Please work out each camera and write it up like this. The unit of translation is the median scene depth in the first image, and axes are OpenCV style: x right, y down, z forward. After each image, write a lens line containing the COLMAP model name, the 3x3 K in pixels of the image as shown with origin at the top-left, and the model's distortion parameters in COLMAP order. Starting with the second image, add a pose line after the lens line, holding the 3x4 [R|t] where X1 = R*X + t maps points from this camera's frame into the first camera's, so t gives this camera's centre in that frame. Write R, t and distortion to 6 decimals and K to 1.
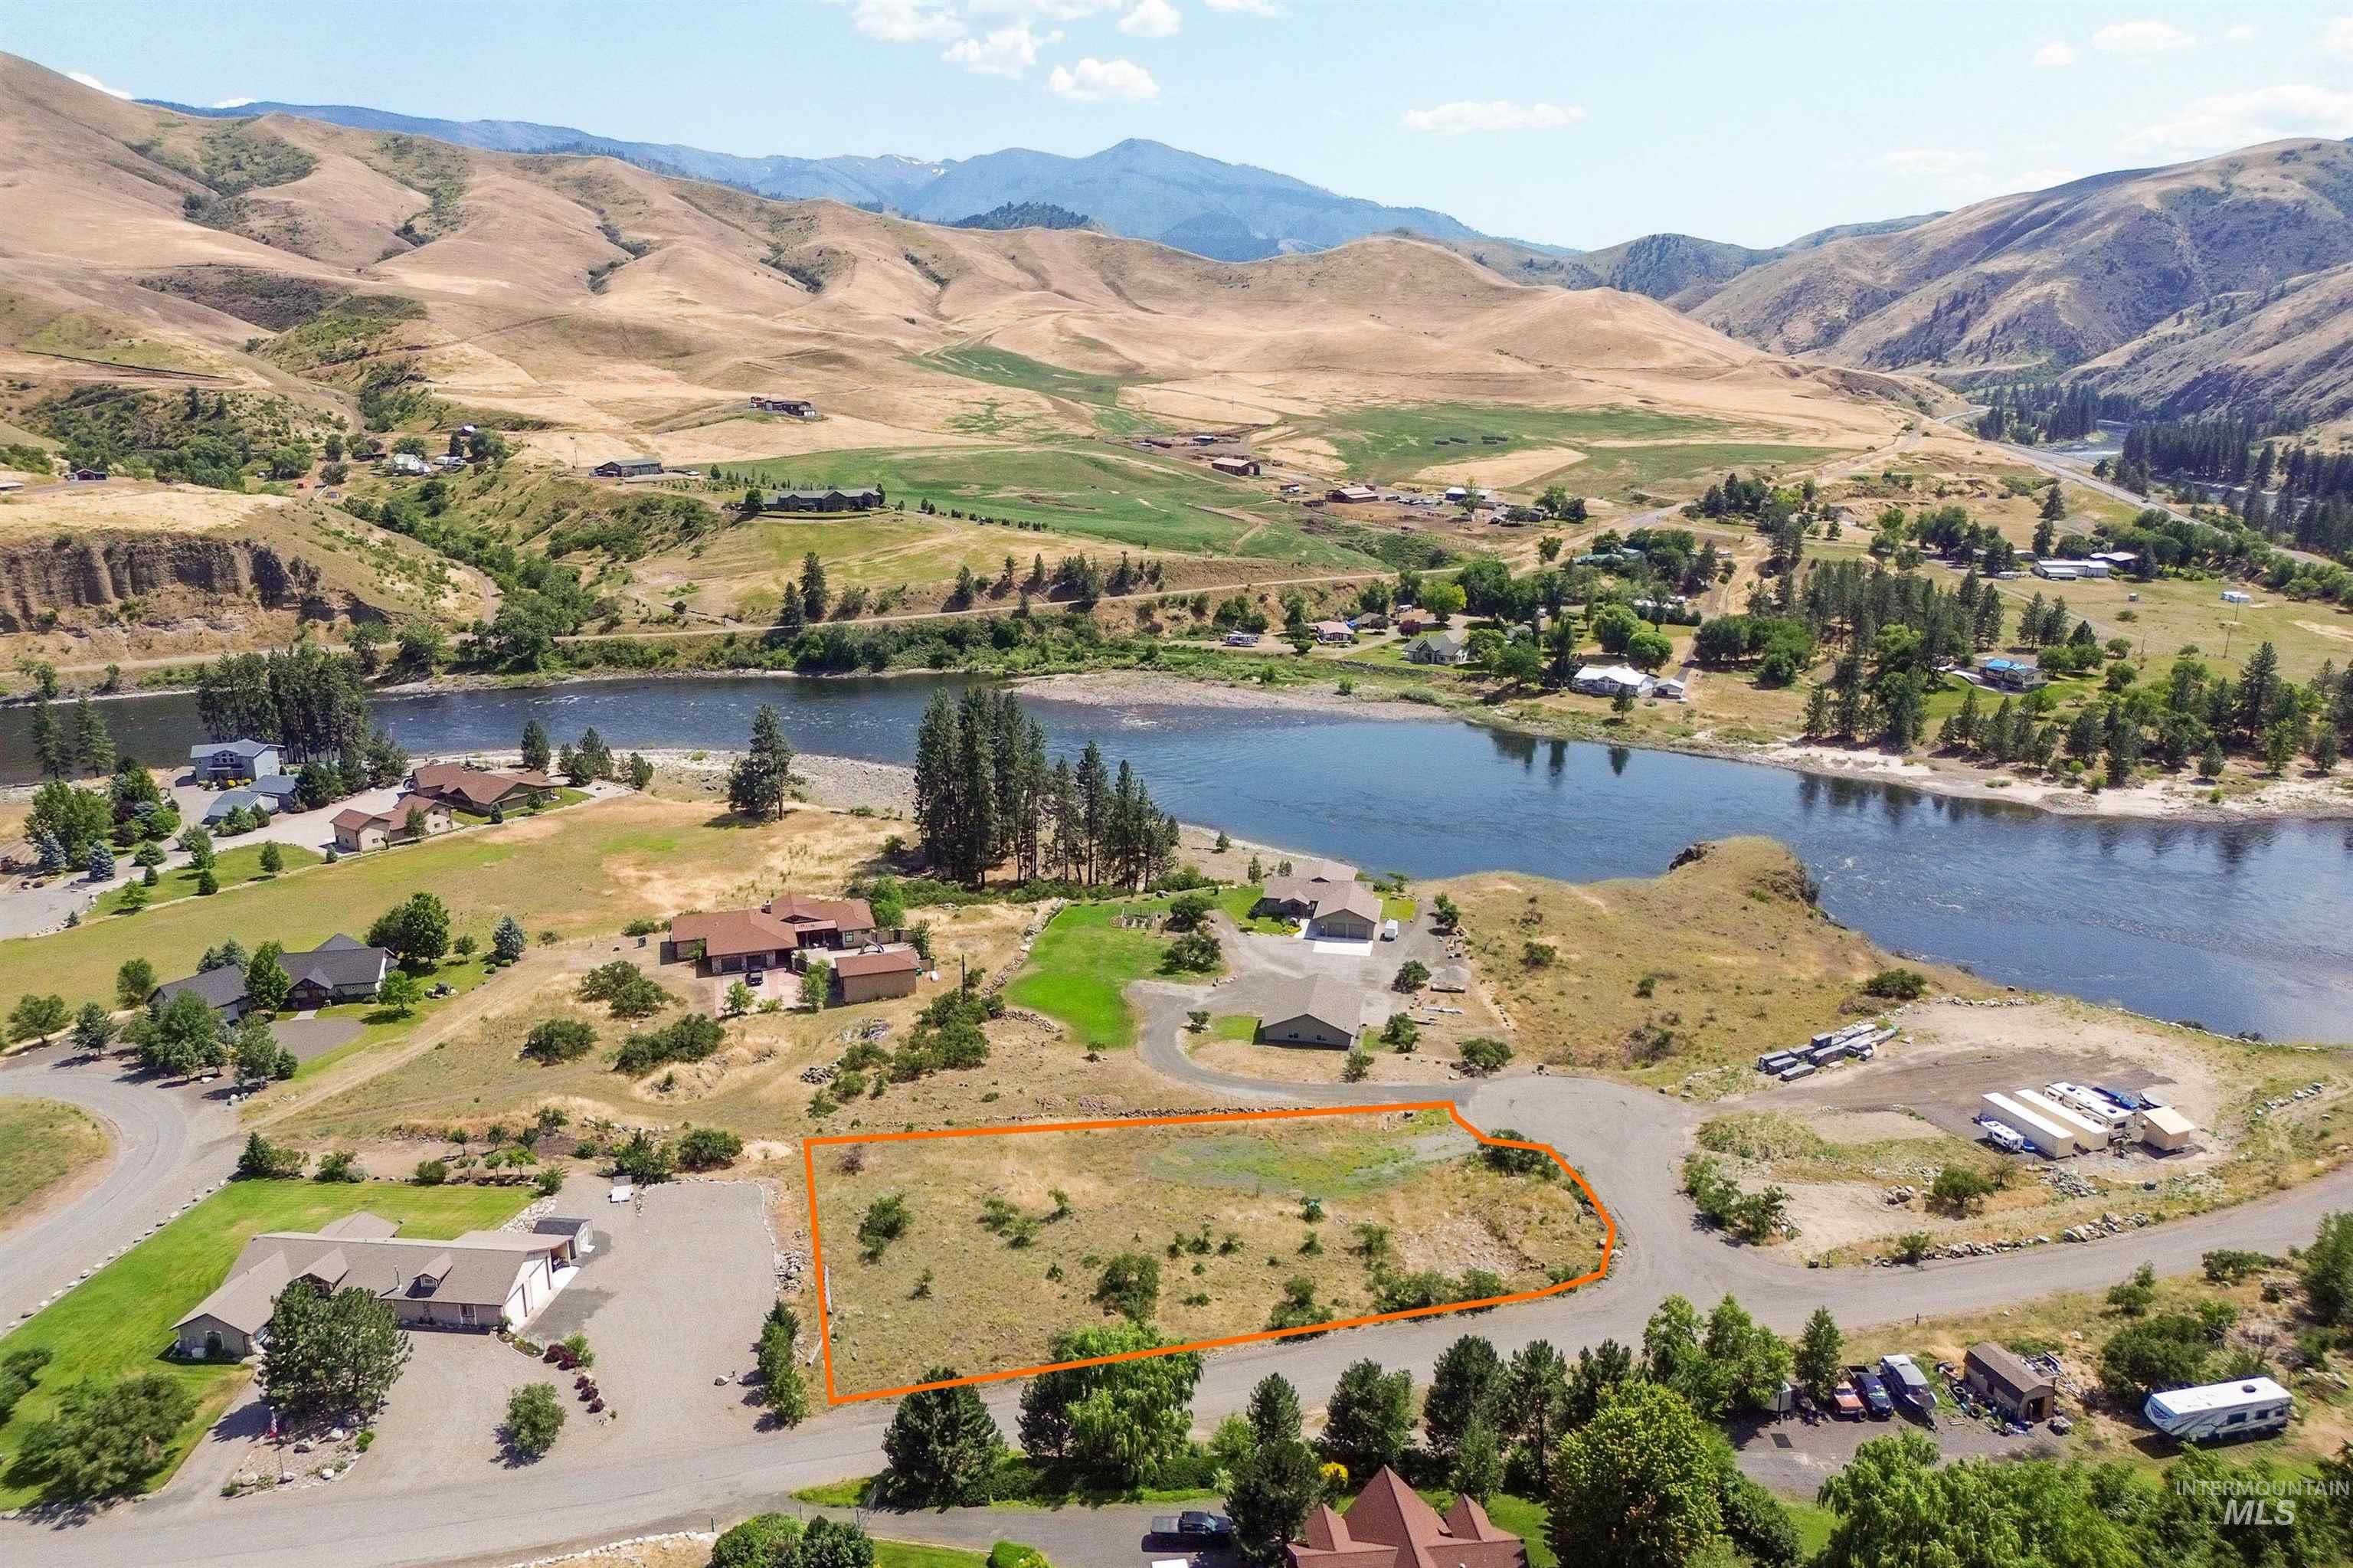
lens RADIAL K [[1640.0, 0, 1172.7], [0, 1640.0, 785.3], [0, 0, 1]] dist [0.073475, -0.080030]
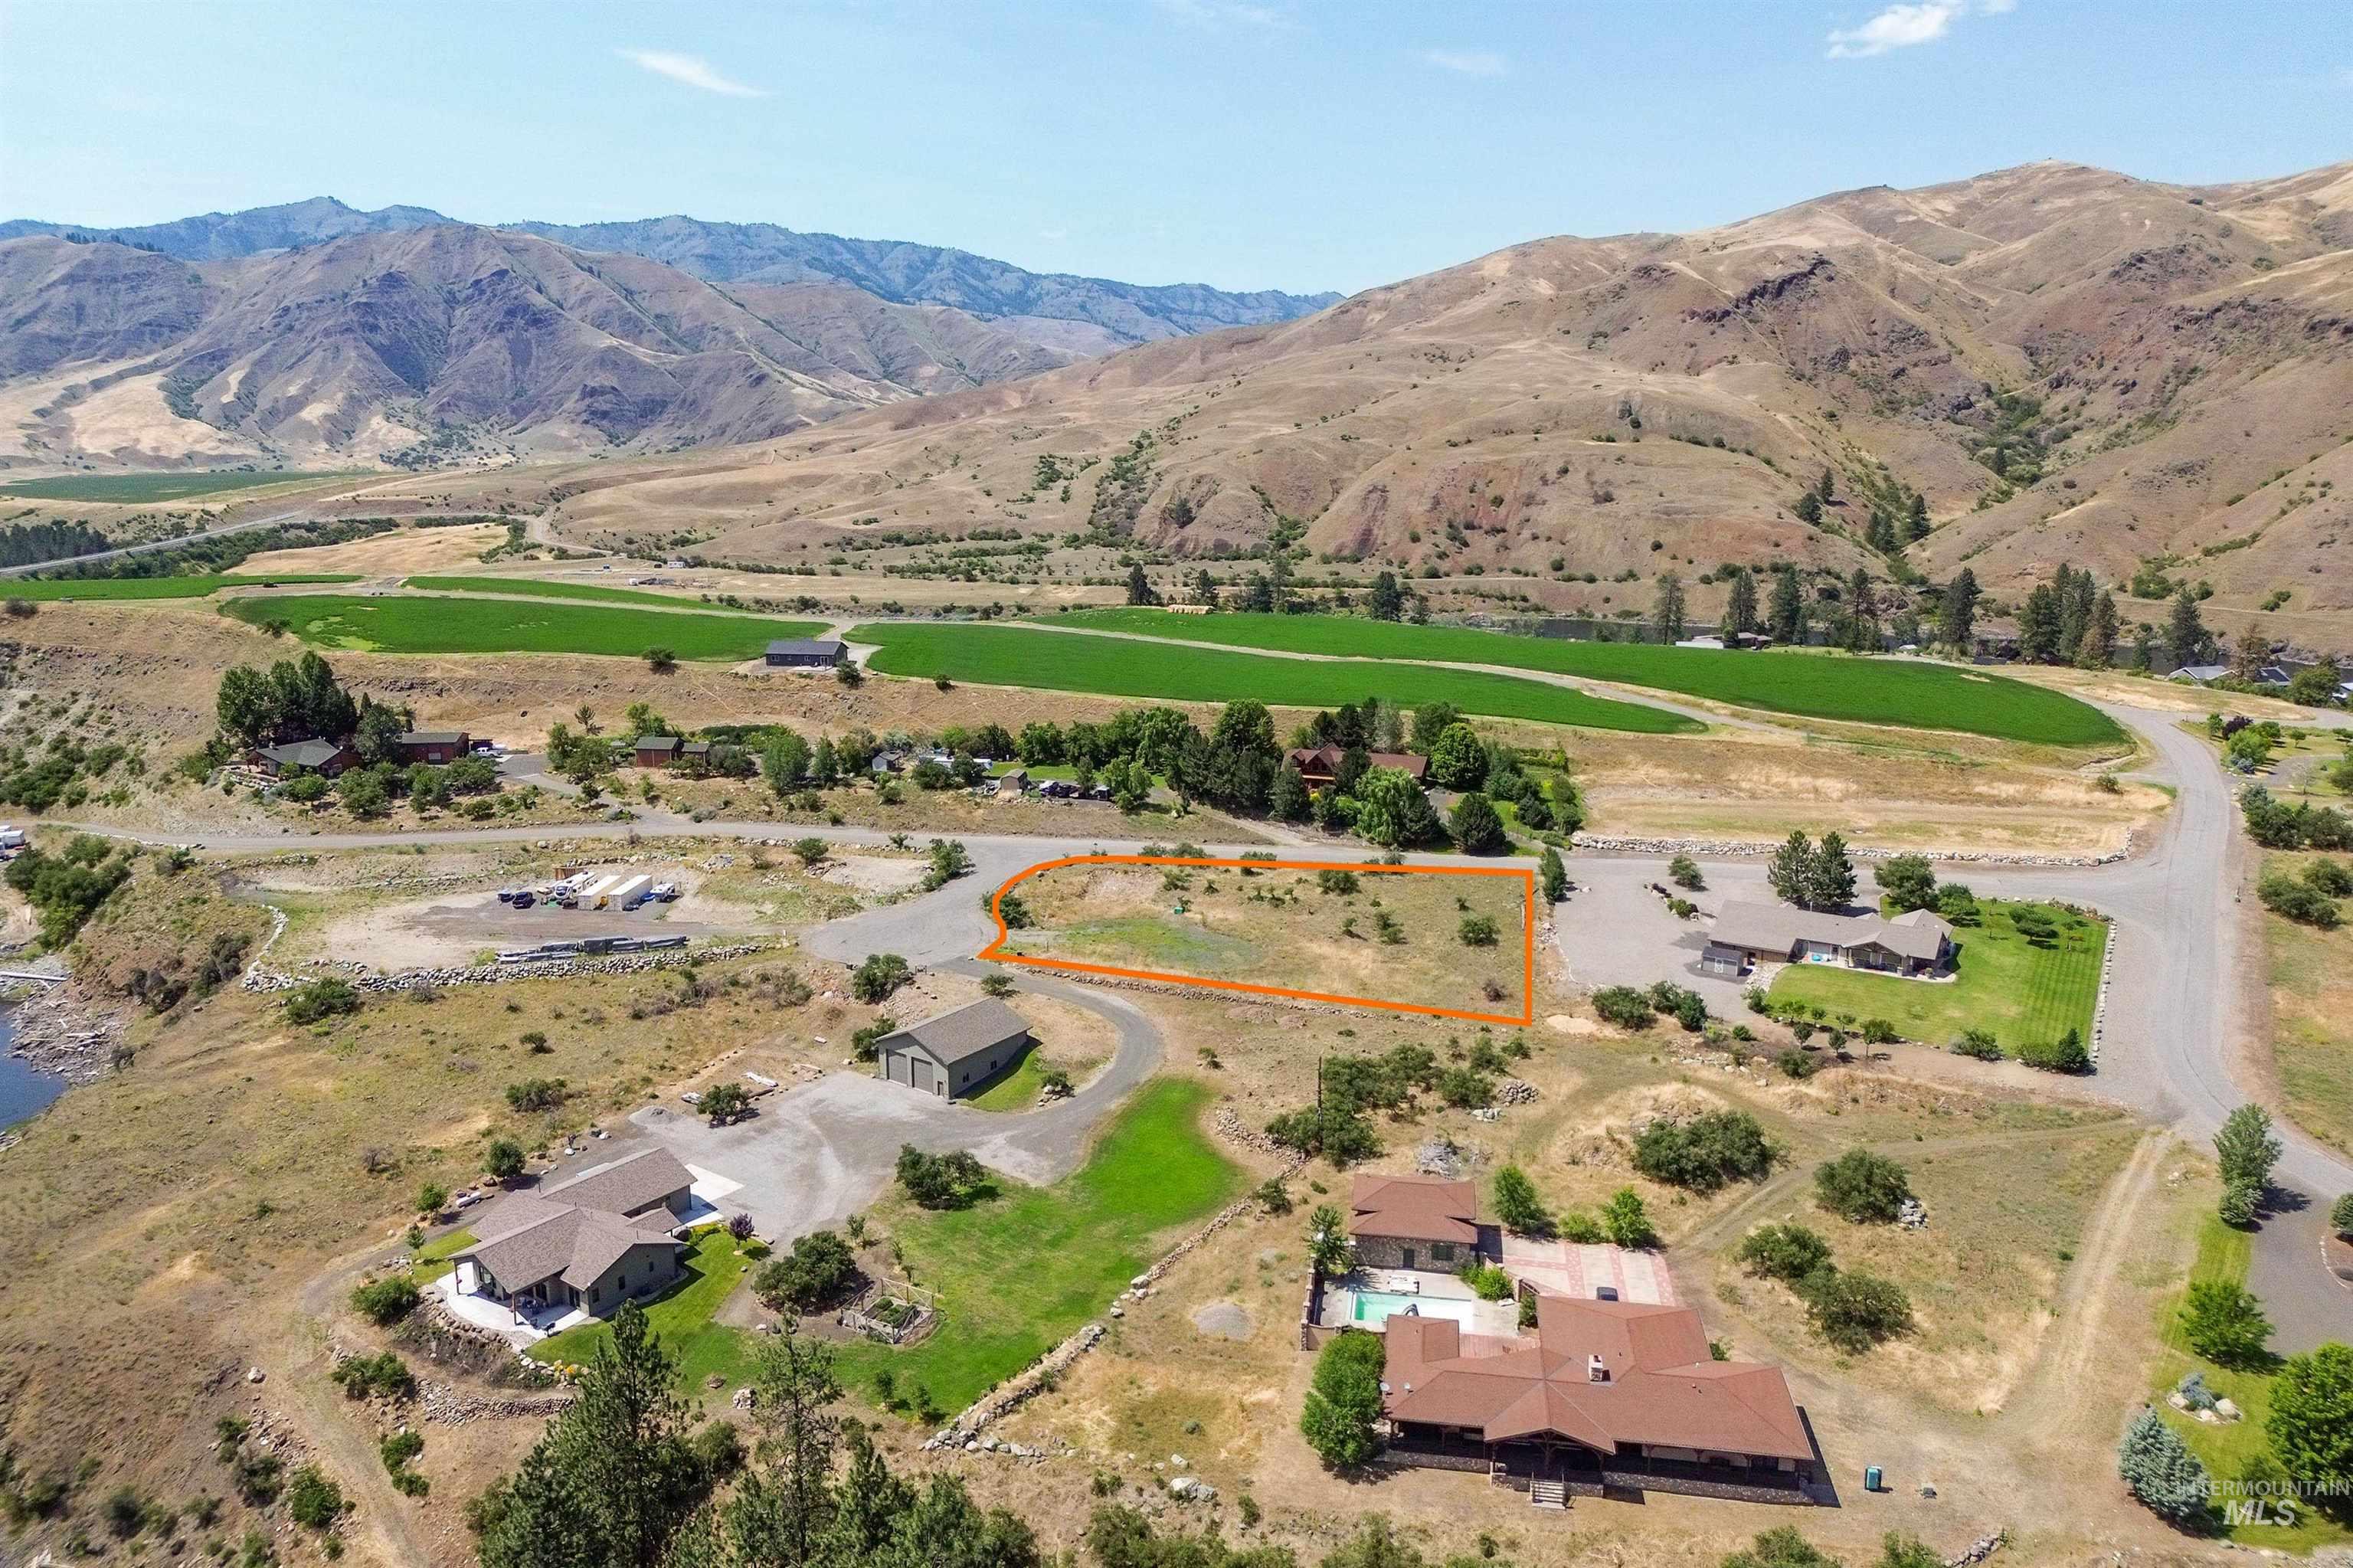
lens RADIAL K [[1645.8, 0, 1175.0], [0, 1645.8, 775.4], [0, 0, 1]] dist [0.079428, -0.087356]
pose [[-0.907008, -0.082344, 0.412983, -0.143022], [0.115555, 0.894384, 0.432116, -0.135338], [-0.404948, 0.439655, -0.801699, 0.611700]]
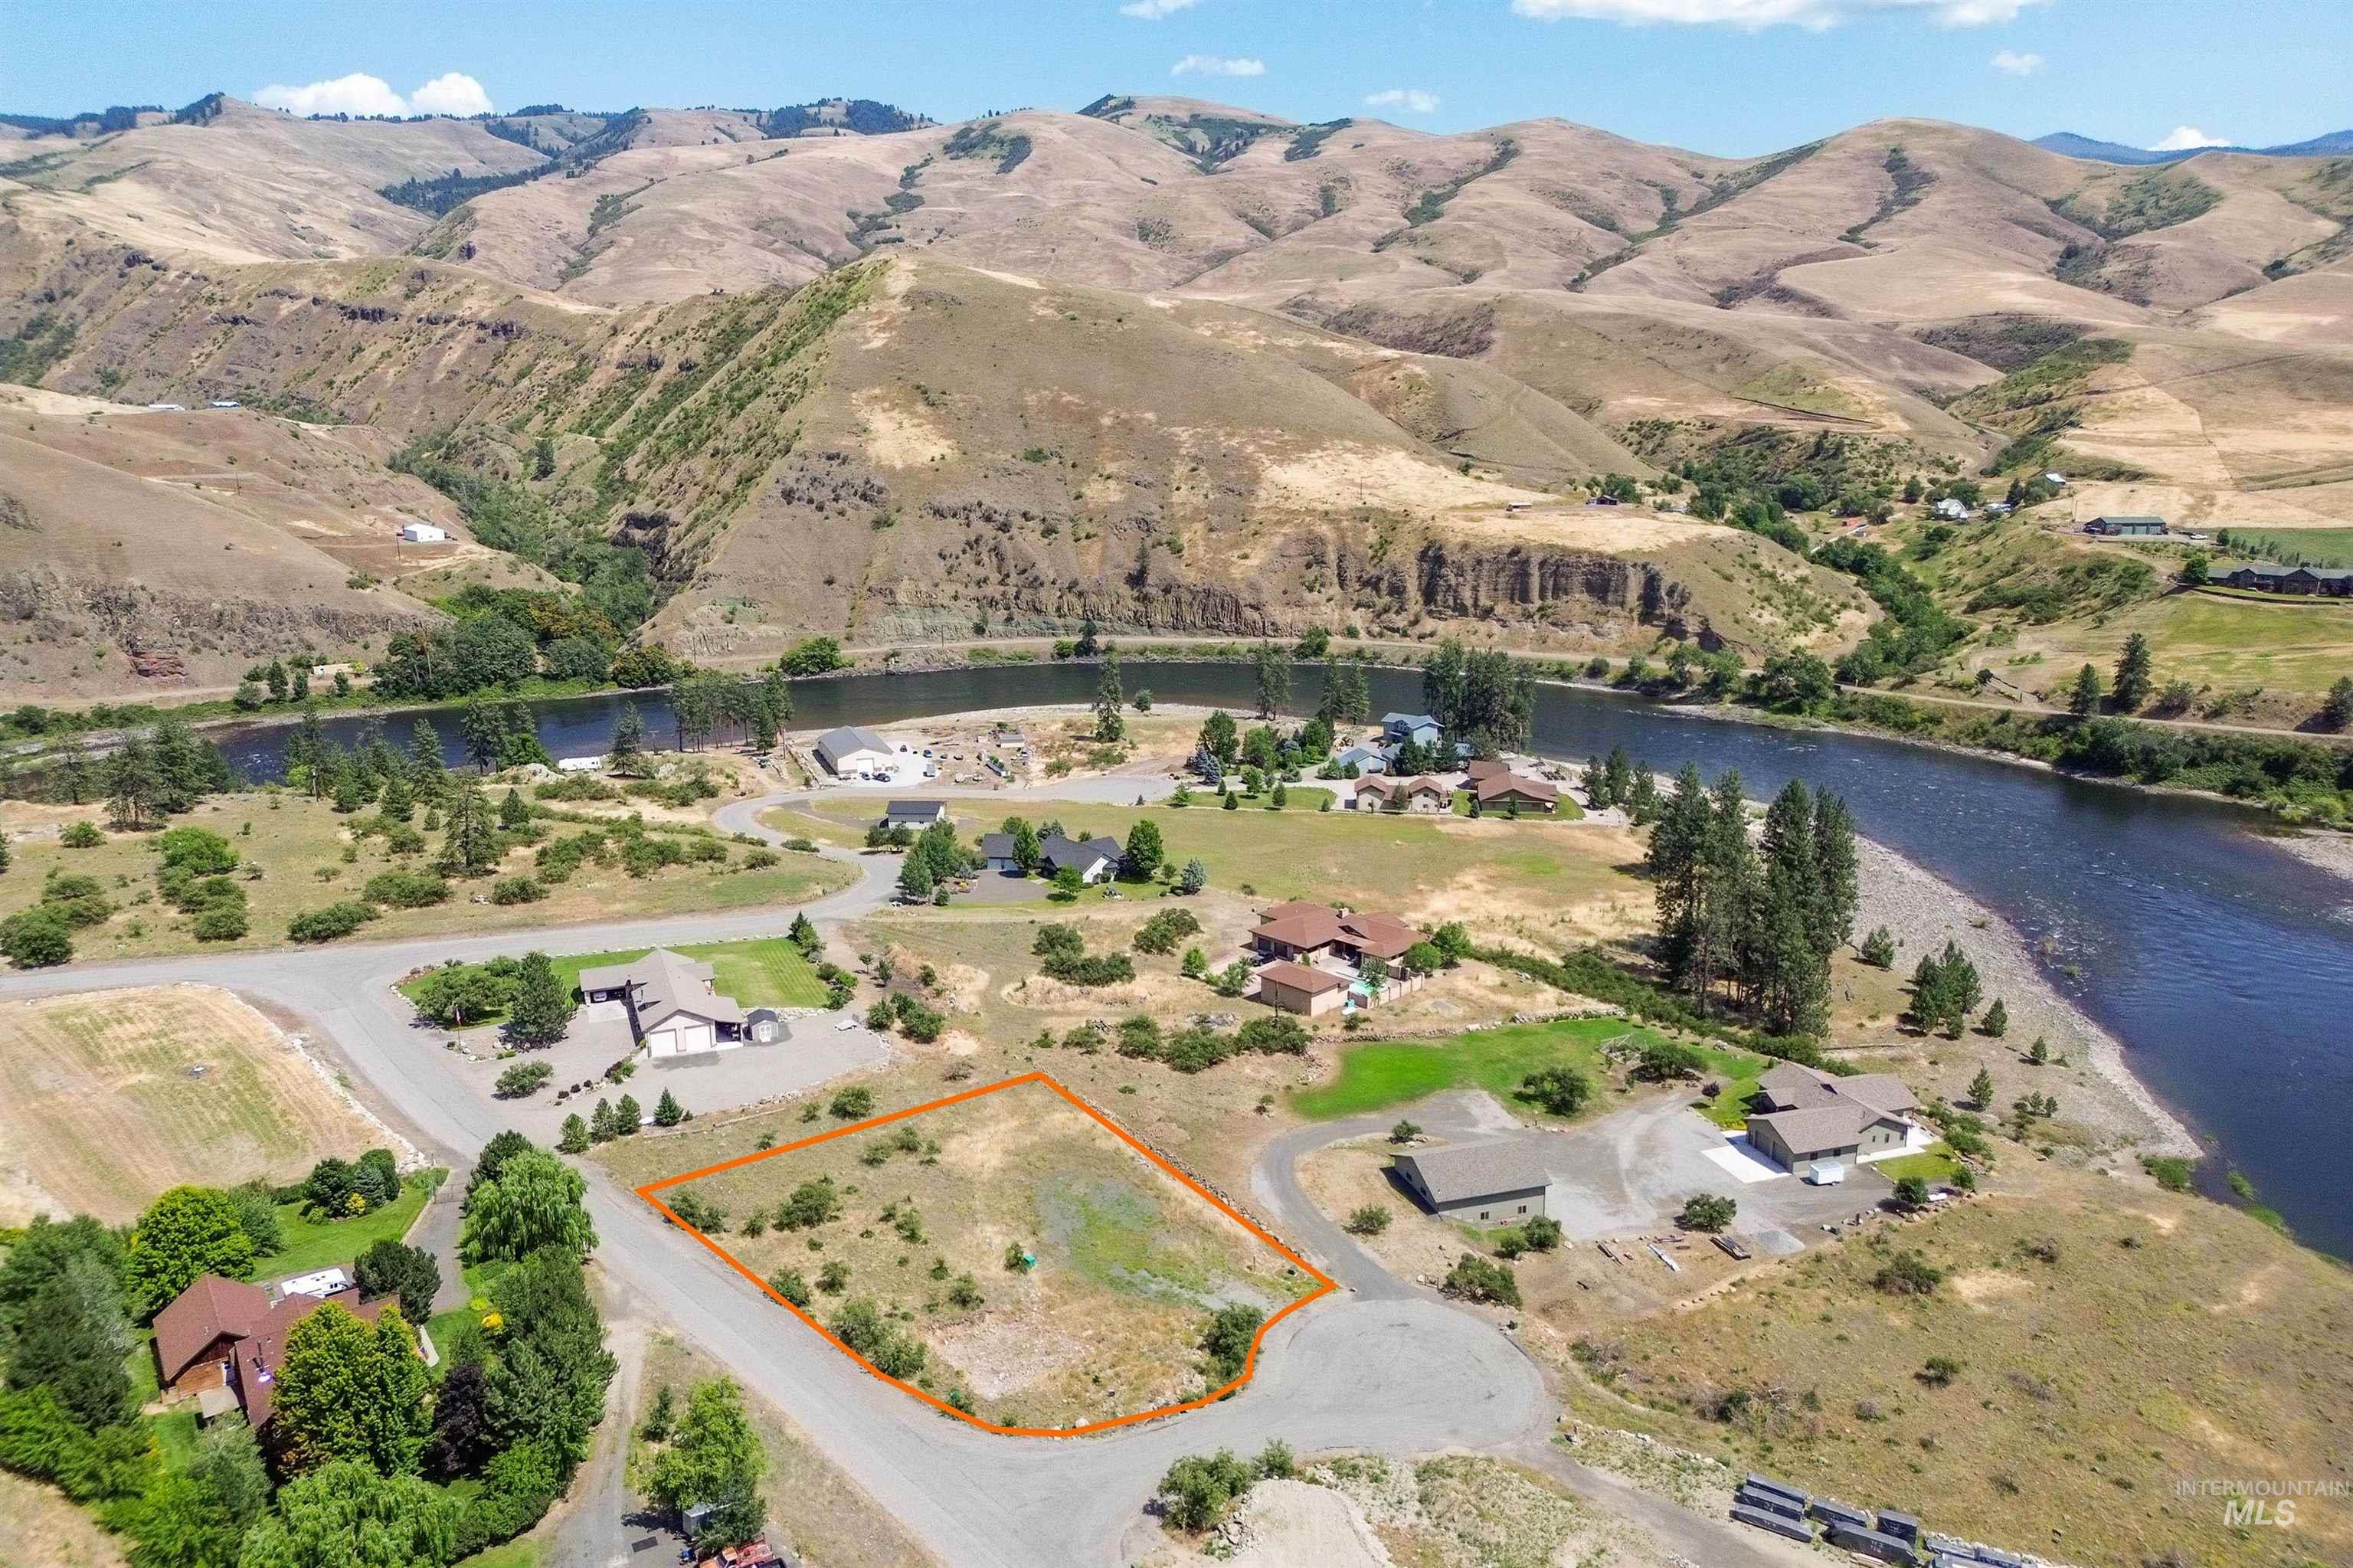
lens RADIAL K [[1645.8, 0, 1175.0], [0, 1645.8, 775.4], [0, 0, 1]] dist [0.079428, -0.087356]
pose [[0.488445, 0.199629, -0.849453, 0.268776], [-0.226151, 0.969178, 0.097726, -0.042120], [0.842779, 0.144371, 0.518536, 0.150983]]
